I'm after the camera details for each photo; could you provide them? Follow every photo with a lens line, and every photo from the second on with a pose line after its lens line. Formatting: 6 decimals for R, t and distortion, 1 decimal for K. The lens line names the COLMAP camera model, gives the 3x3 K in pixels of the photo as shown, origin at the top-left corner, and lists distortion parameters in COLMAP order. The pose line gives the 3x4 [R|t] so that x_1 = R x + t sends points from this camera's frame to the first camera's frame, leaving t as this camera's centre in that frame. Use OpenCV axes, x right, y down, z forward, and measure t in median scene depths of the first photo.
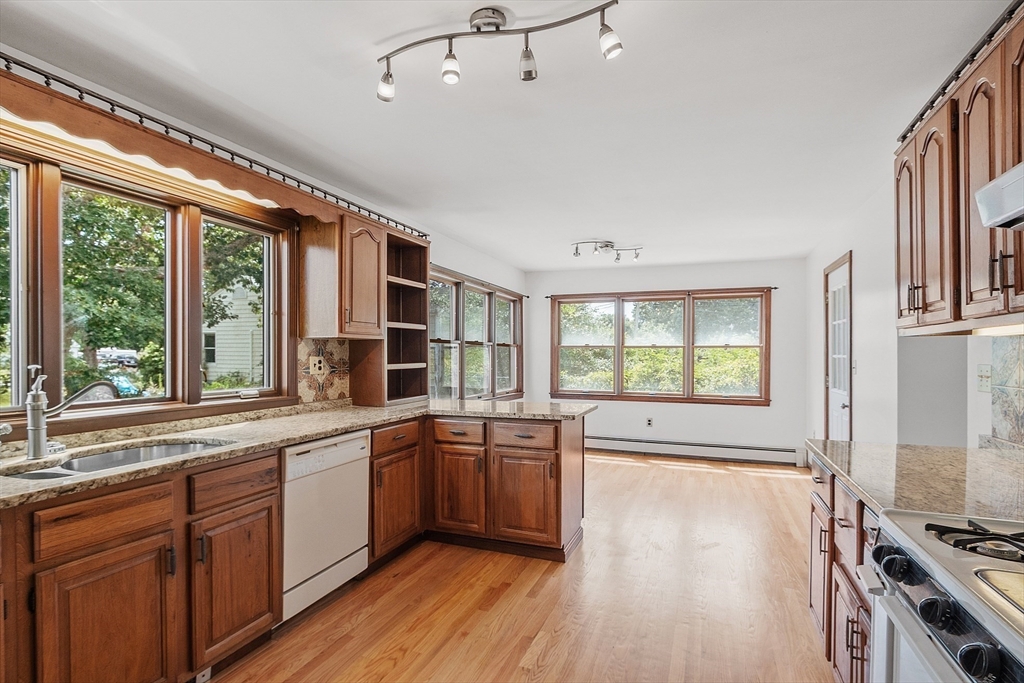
lens RADIAL K [[496.4, 0, 514.9], [0, 496.4, 345.9], [0, 0, 1]] dist [-0.000287, -0.000329]
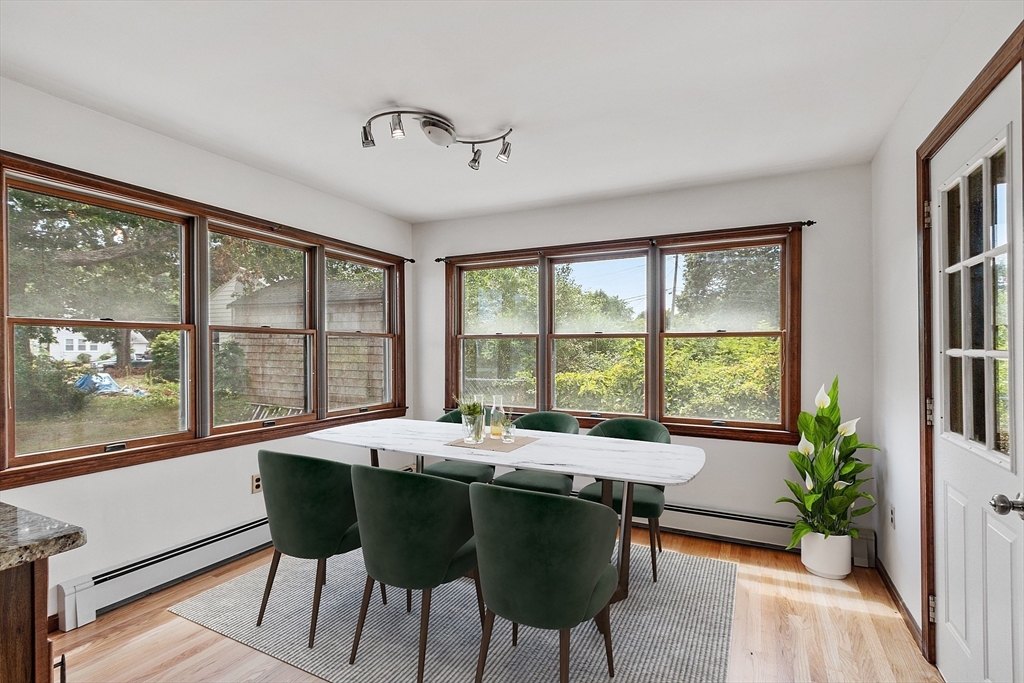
lens RADIAL K [[496.4, 0, 508.8], [0, 496.4, 337.2], [0, 0, 1]] dist [-0.000287, -0.000329]
pose [[0.995946, -0.005241, -0.089800, 0.230769], [0.004708, 0.999970, -0.006150, 0.006256], [0.089829, 0.005702, 0.995941, 0.405174]]
